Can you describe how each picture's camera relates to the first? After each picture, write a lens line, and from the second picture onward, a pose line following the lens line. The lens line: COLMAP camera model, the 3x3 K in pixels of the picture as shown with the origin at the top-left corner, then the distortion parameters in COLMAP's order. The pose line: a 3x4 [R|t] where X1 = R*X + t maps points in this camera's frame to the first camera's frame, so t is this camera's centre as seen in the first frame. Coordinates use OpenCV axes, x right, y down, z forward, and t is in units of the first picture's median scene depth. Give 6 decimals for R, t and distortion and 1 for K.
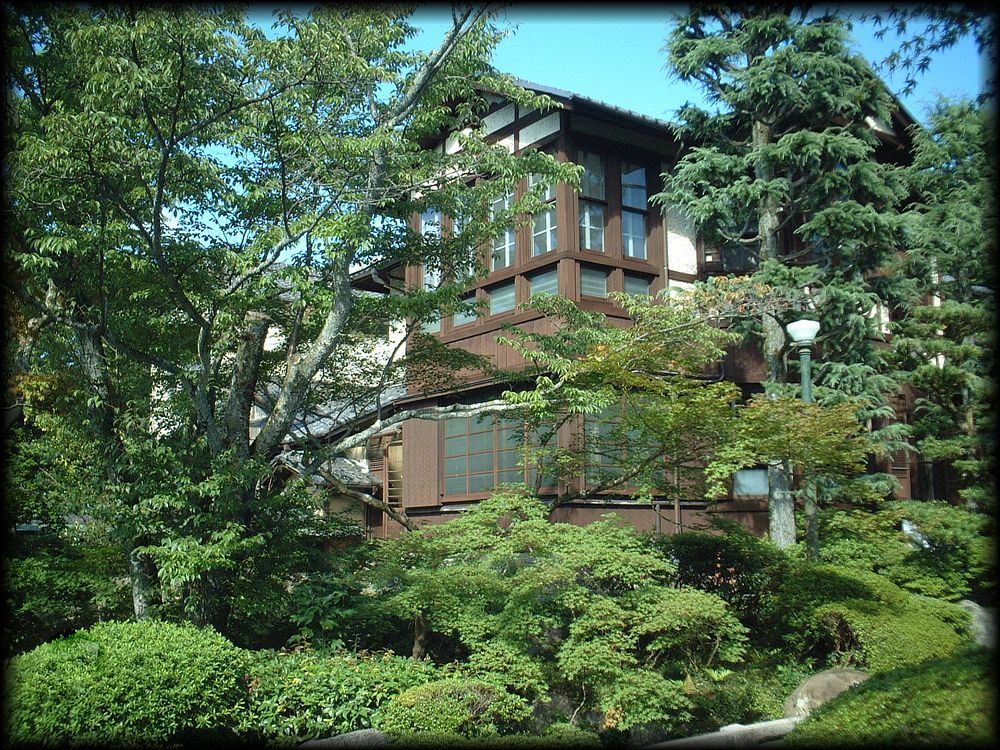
lens RADIAL K [[1127.9, 0, 500.0], [0, 1127.9, 375.0], [0, 0, 1]] dist [-0.120393, -0.005566]
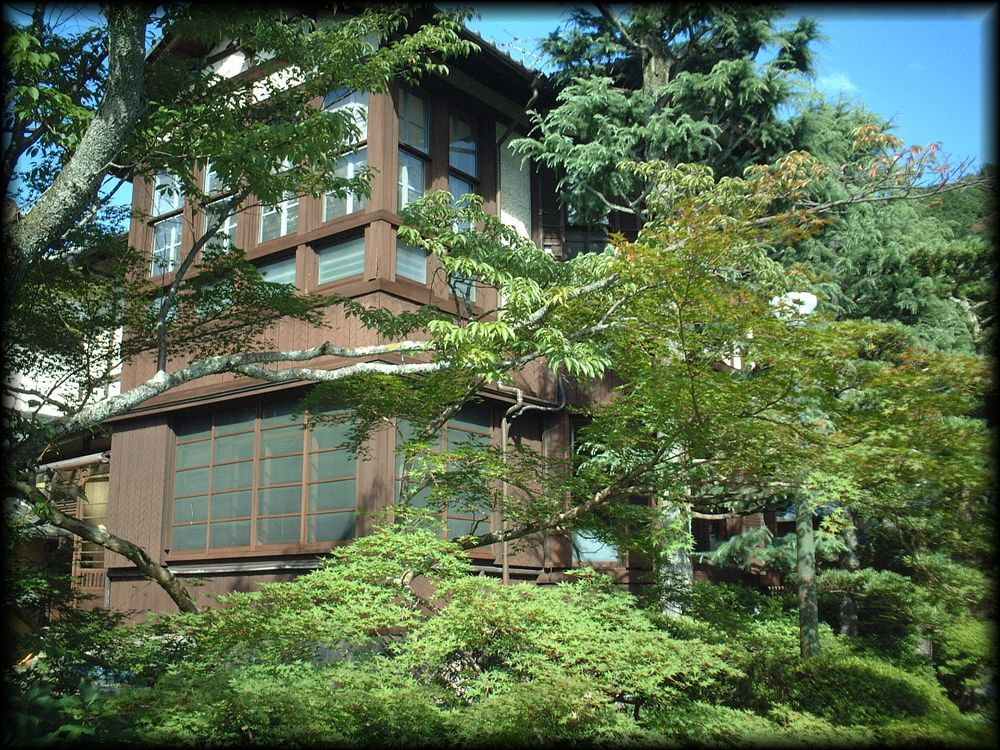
lens RADIAL K [[1127.9, 0, 500.0], [0, 1127.9, 375.0], [0, 0, 1]] dist [-0.120393, -0.005566]
pose [[0.955456, 0.069383, 0.286863, -0.064031], [-0.049006, 0.995778, -0.077622, 0.044207], [-0.291037, 0.060106, 0.954822, 0.291452]]
